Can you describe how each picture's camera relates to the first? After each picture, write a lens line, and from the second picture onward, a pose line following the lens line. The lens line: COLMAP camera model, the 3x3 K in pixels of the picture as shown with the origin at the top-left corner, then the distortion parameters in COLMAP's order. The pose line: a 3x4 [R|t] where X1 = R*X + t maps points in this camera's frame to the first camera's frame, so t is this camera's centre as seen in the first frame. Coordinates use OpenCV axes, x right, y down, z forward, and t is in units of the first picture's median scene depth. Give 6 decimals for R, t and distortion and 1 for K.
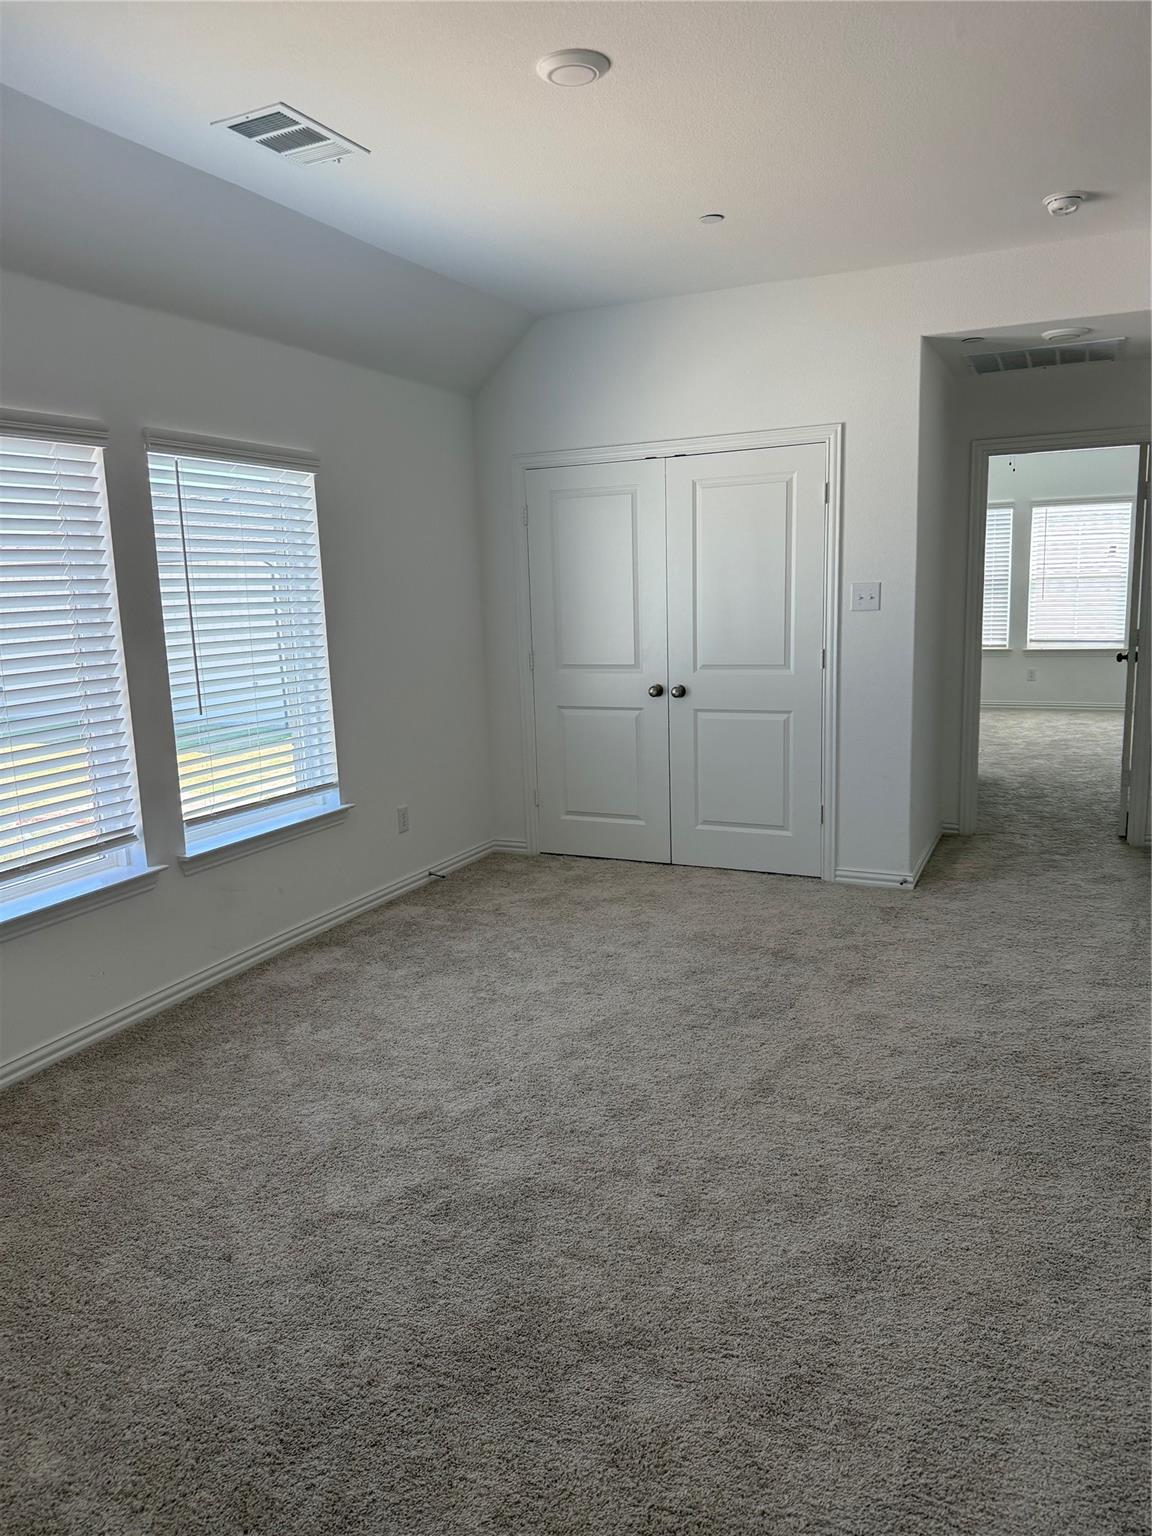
lens RADIAL K [[1077.8, 0, 580.2], [0, 1077.8, 765.0], [0, 0, 1]] dist [0.134557, -0.168256]
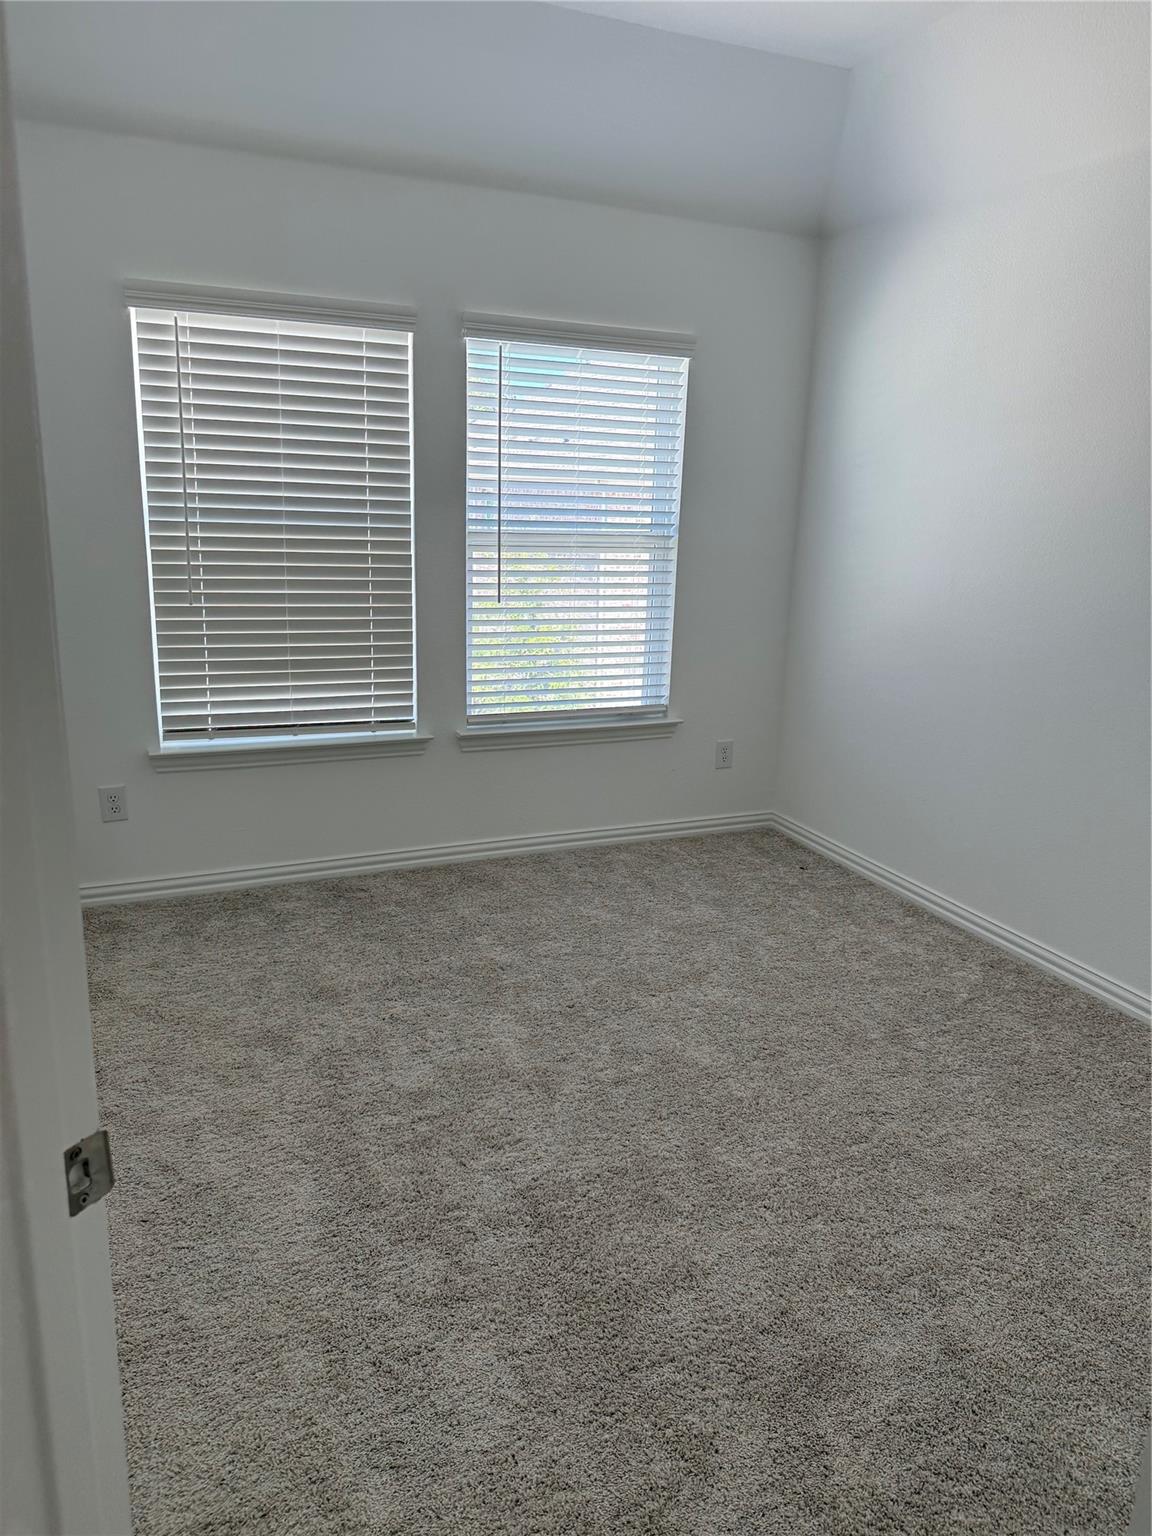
lens RADIAL K [[1077.8, 0, 580.2], [0, 1077.8, 765.0], [0, 0, 1]] dist [0.134557, -0.168256]
pose [[0.688225, 0.212210, -0.693767, 0.447093], [-0.177401, 0.976460, 0.122696, -0.035331], [0.703474, 0.038632, 0.709671, 0.339037]]
